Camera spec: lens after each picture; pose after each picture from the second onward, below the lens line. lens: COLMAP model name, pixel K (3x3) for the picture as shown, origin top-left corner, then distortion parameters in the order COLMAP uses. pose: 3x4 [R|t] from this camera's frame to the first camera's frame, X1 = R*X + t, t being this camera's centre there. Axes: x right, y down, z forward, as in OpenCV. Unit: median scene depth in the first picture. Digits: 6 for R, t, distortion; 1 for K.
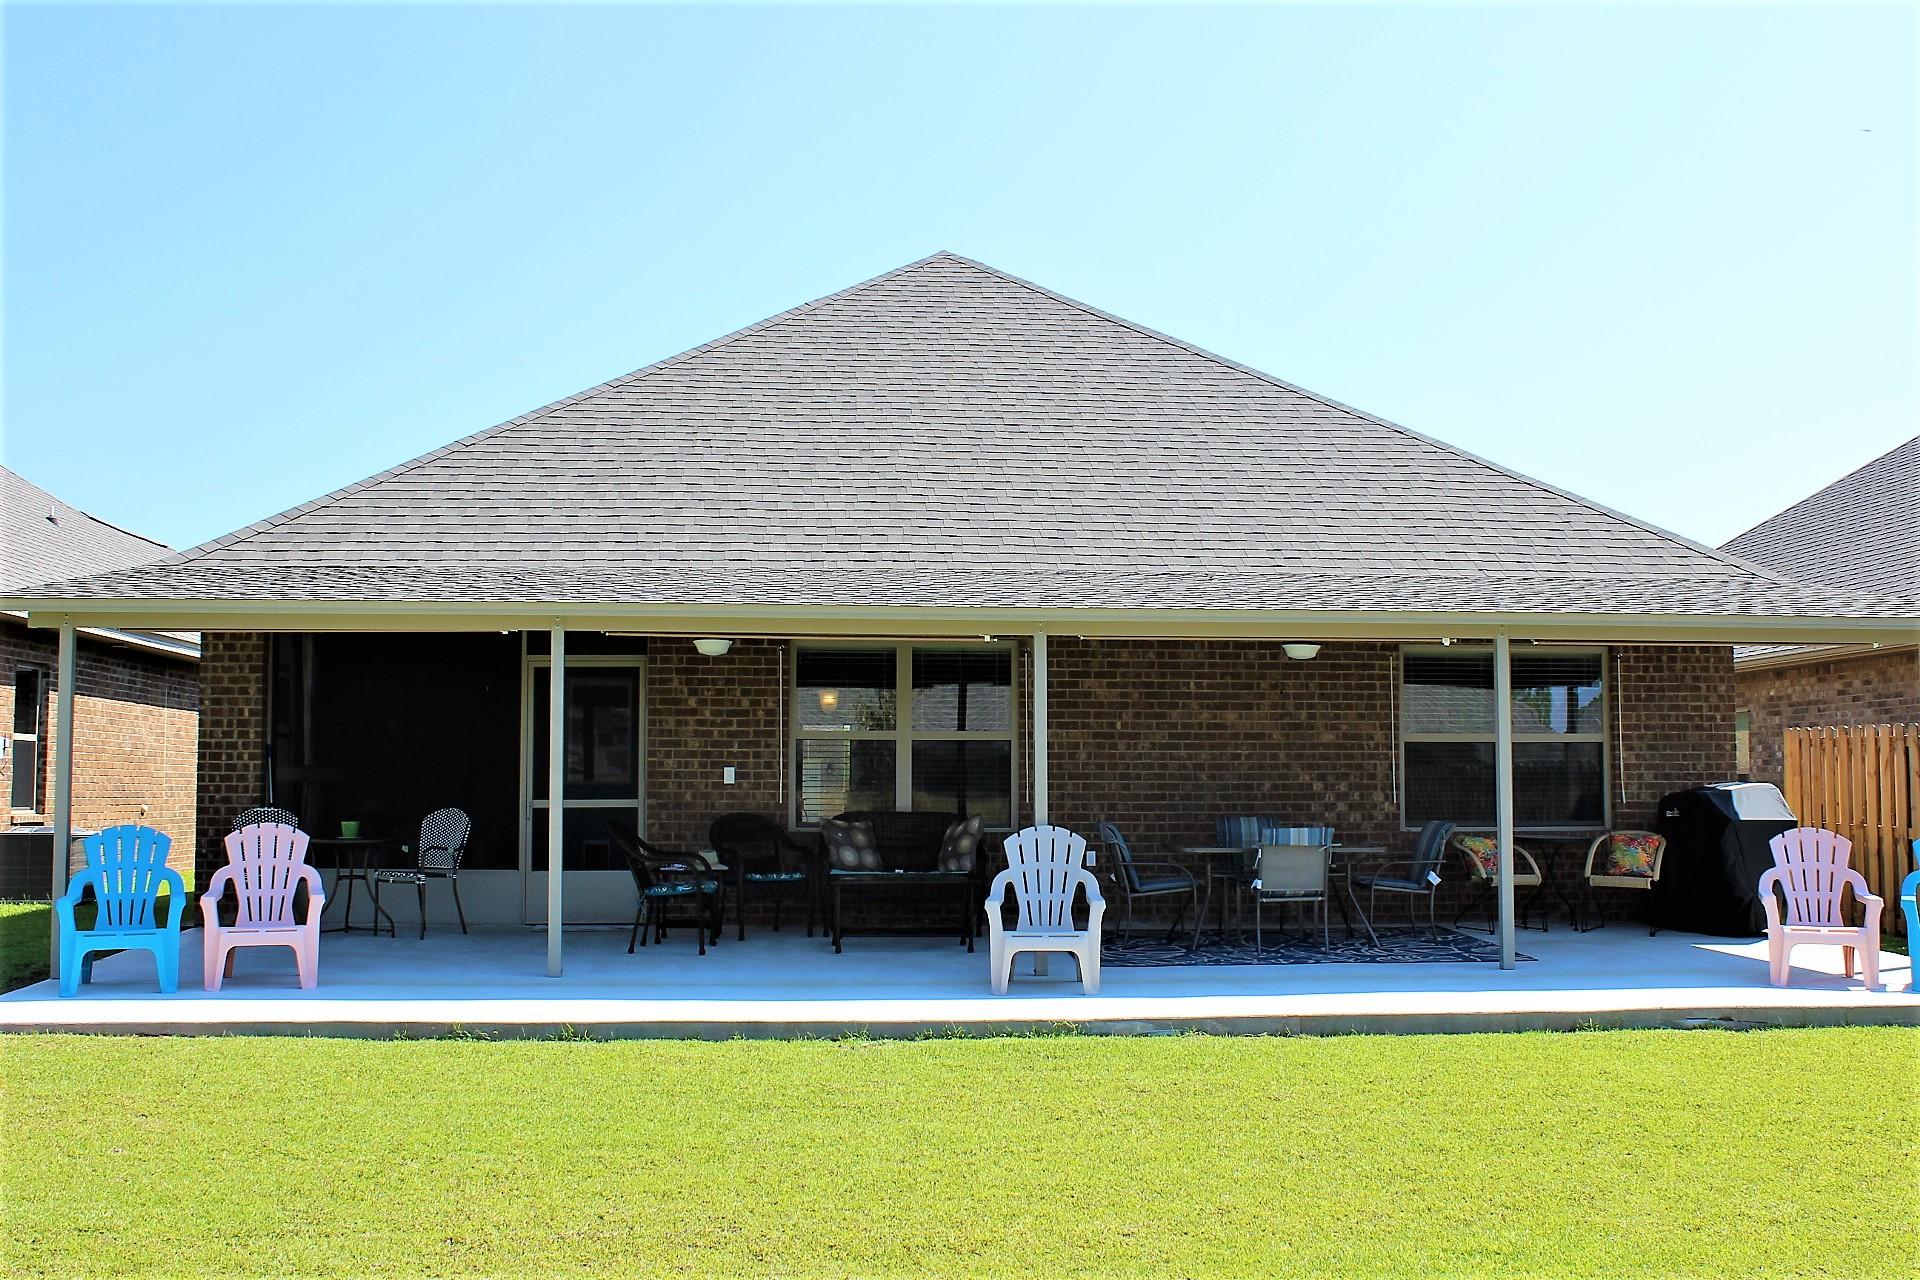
lens RADIAL K [[2060.2, 0, 959.3], [0, 2060.2, 632.7], [0, 0, 1]] dist [-0.097010, 0.000000]
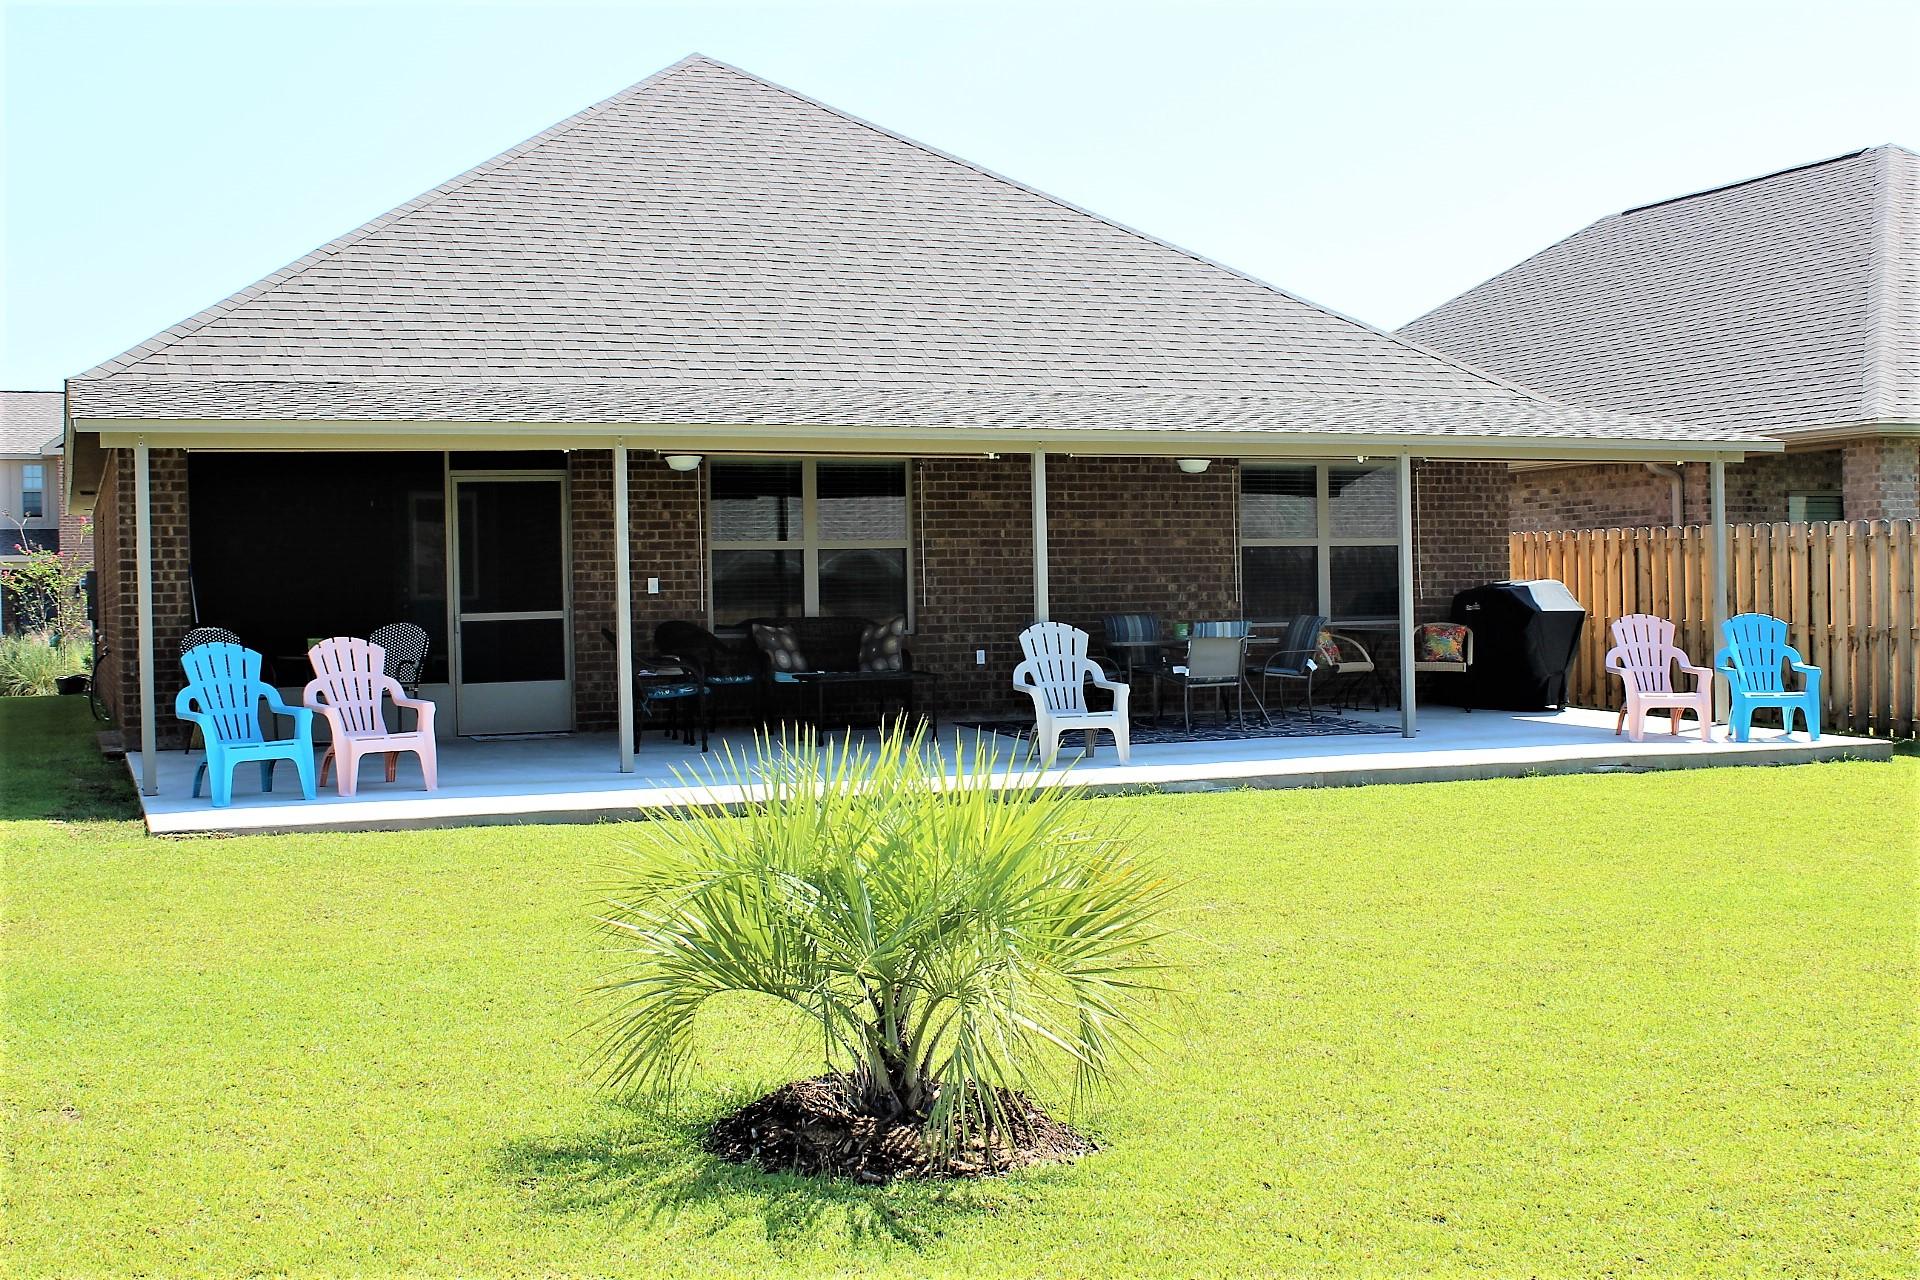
lens RADIAL K [[2351.2, 0, 959.1], [0, 2351.2, 646.4], [0, 0, 1]] dist [-0.087397, 0.000000]
pose [[0.956838, -0.023529, 0.289669, -0.307581], [-0.003175, 0.995811, 0.091377, -0.008823], [-0.290606, -0.088353, 0.952755, -0.176059]]
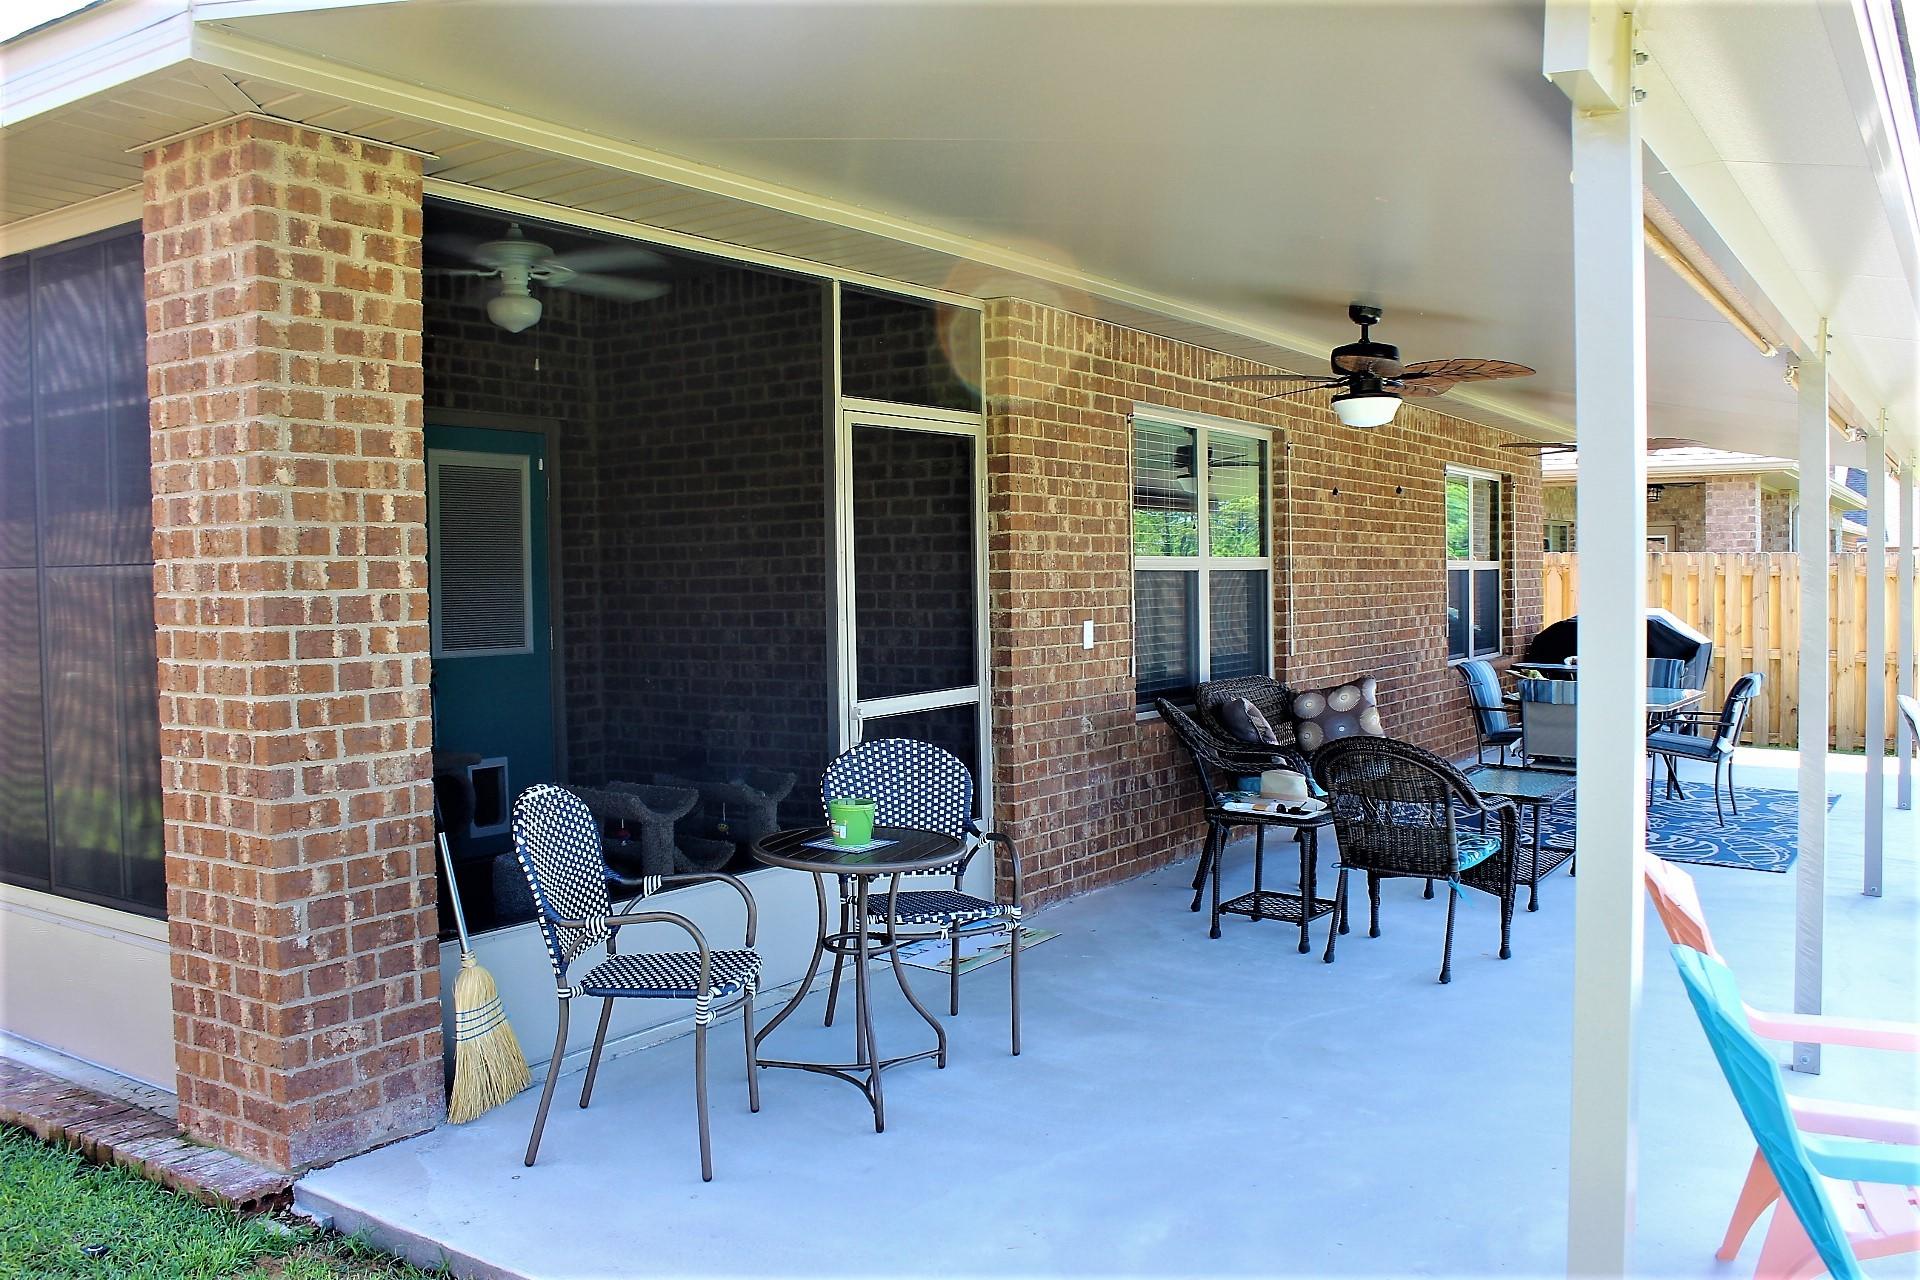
lens RADIAL K [[1624.6, 0, 963.8], [0, 1624.6, 644.3], [0, 0, 1]] dist [-0.110435, 0.003591]
pose [[0.611556, -0.042397, 0.790064, -0.491733], [-0.051505, 0.994312, 0.093225, 0.031411], [-0.789523, -0.097704, 0.605894, 0.750812]]
